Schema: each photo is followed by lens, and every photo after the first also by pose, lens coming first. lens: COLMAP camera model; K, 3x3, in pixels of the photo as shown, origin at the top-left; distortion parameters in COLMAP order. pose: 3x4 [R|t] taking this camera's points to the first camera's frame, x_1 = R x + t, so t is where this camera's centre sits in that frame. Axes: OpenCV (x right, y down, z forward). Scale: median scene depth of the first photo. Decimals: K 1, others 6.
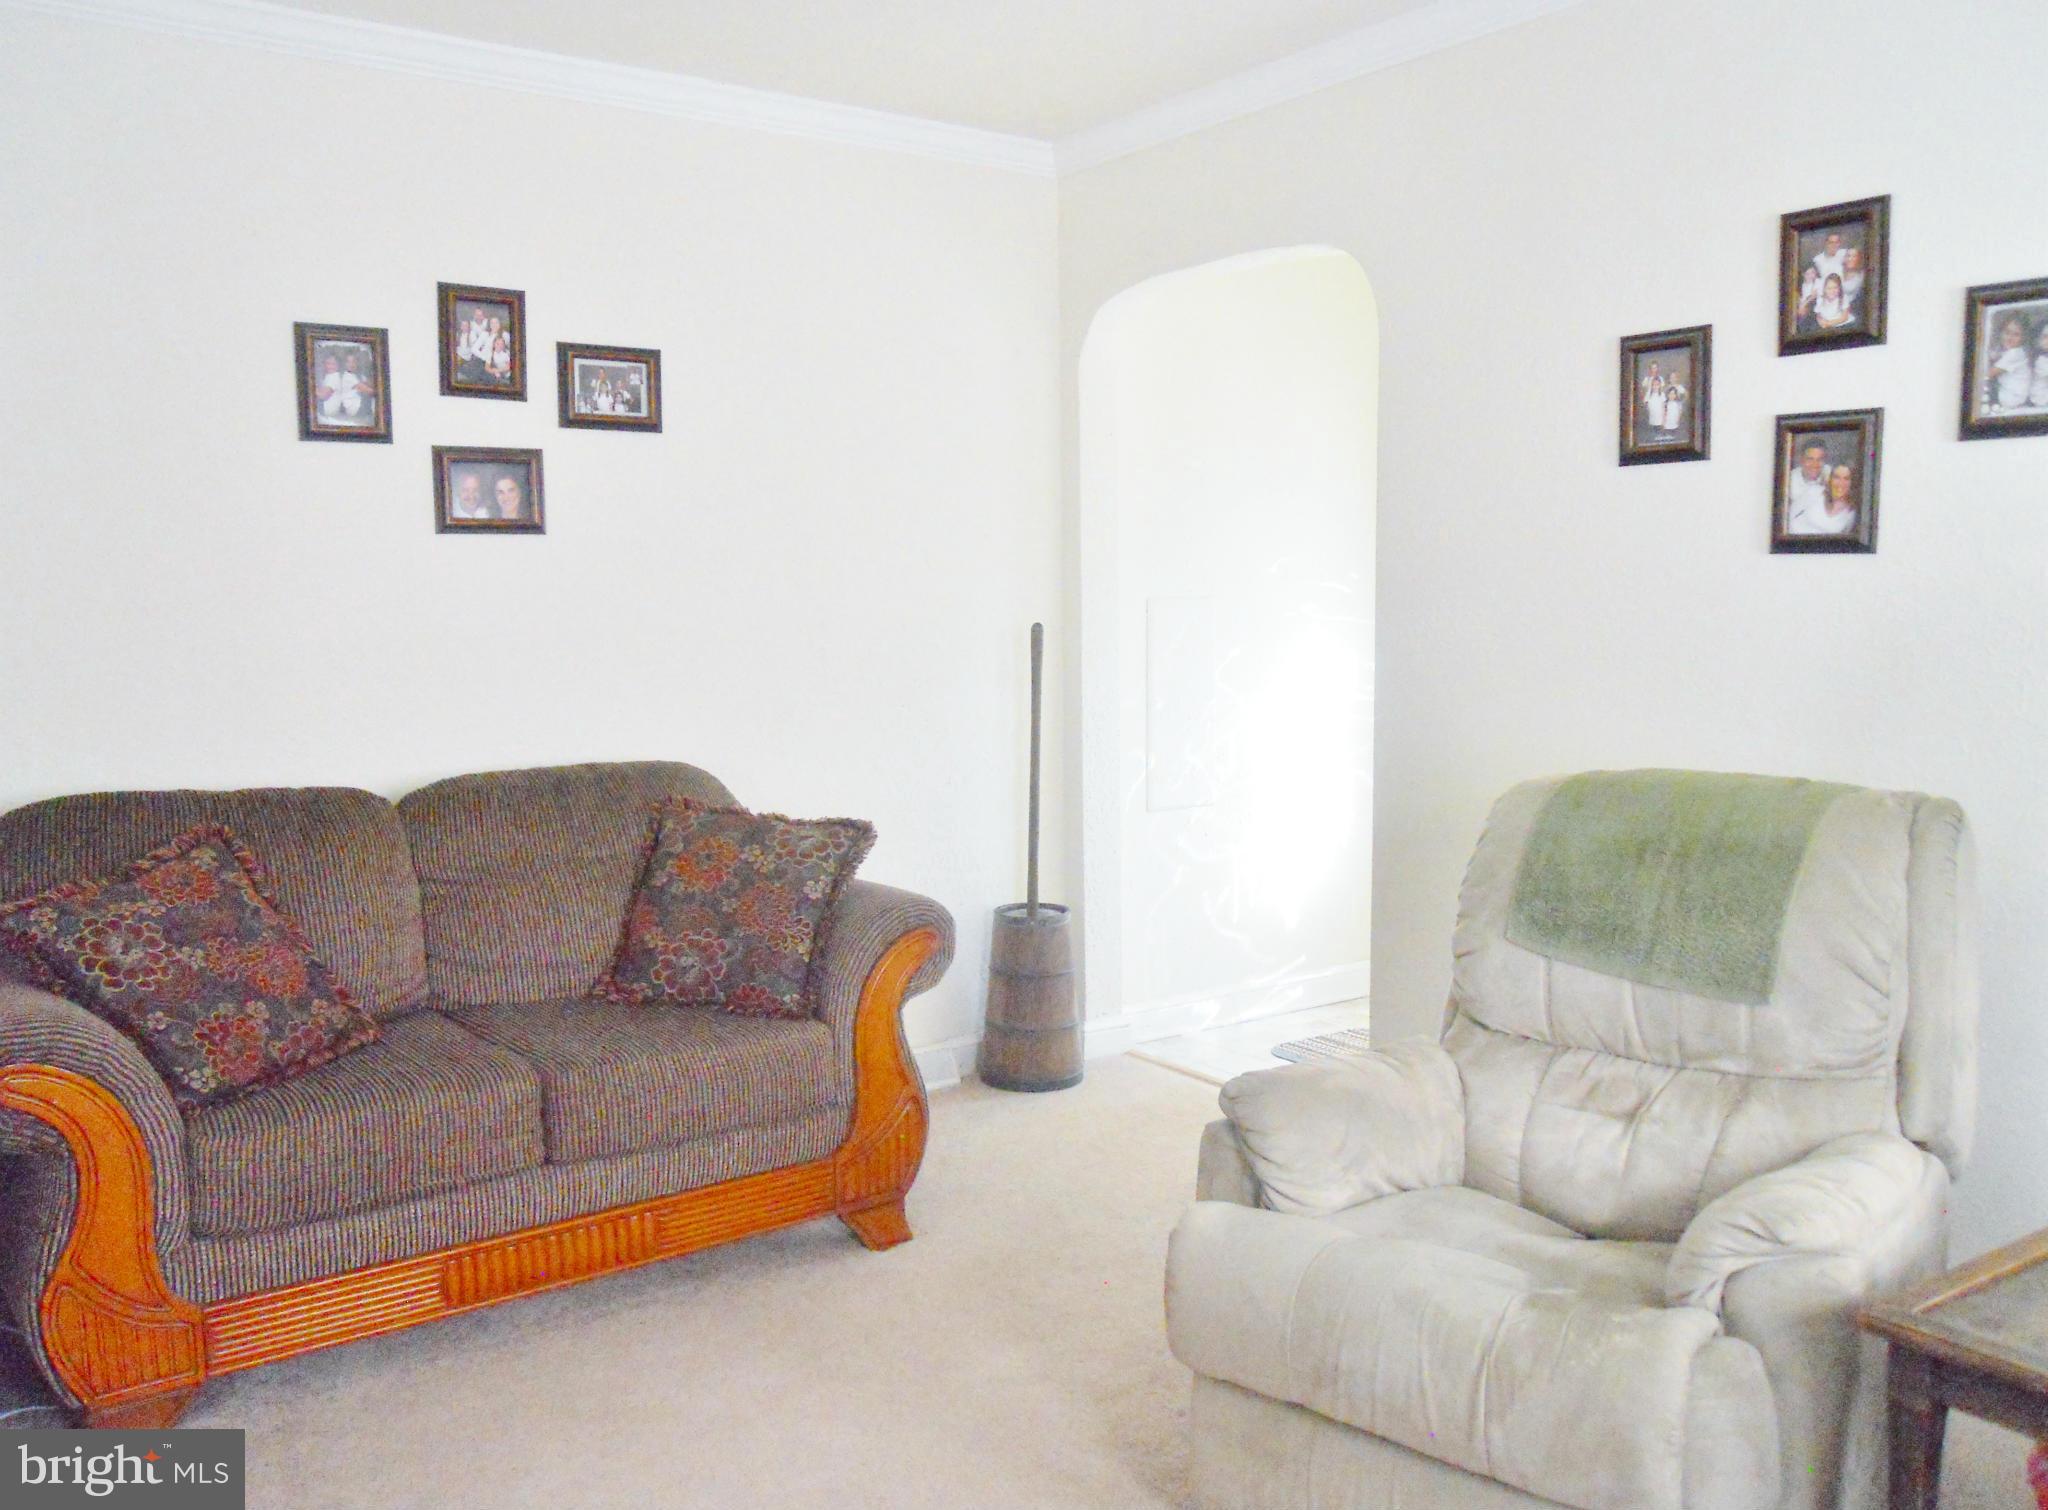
lens RADIAL K [[1662.3, 0, 1022.6], [0, 1662.3, 785.0], [0, 0, 1]] dist [-0.041886, -0.000797]
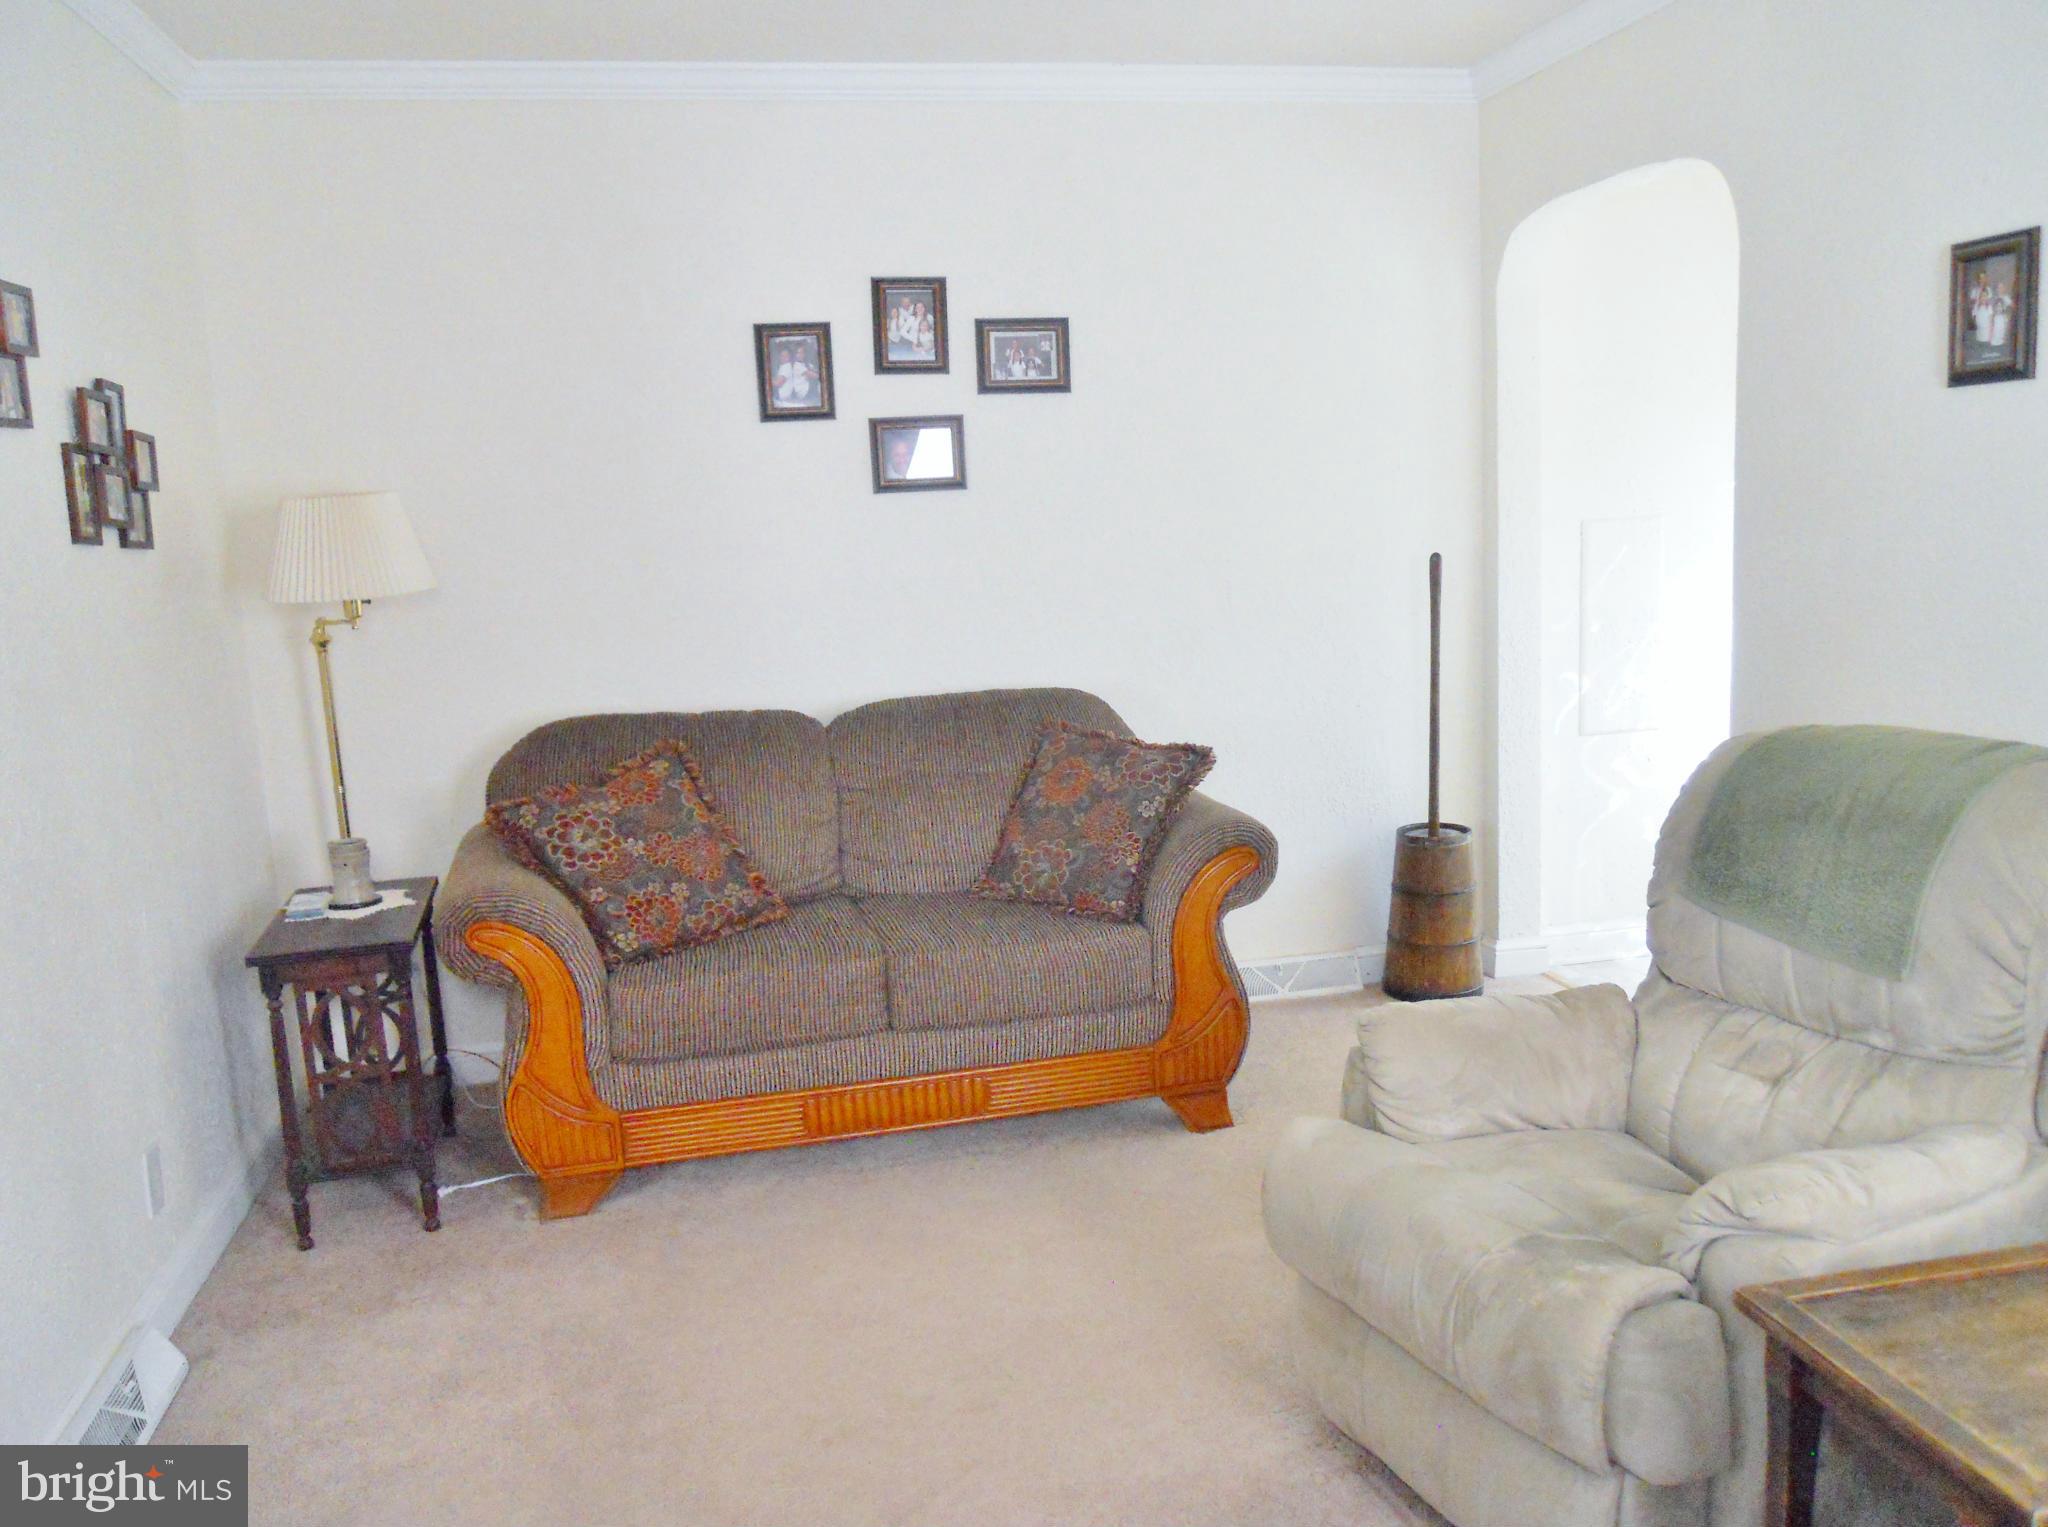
lens RADIAL K [[1616.3, 0, 1026.9], [0, 1616.3, 796.4], [0, 0, 1]] dist [-0.035453, 0.002625]
pose [[0.918869, 0.036223, -0.392897, 0.250653], [-0.007685, 0.997231, 0.073968, -0.027789], [0.394488, -0.064948, 0.916603, -0.032994]]
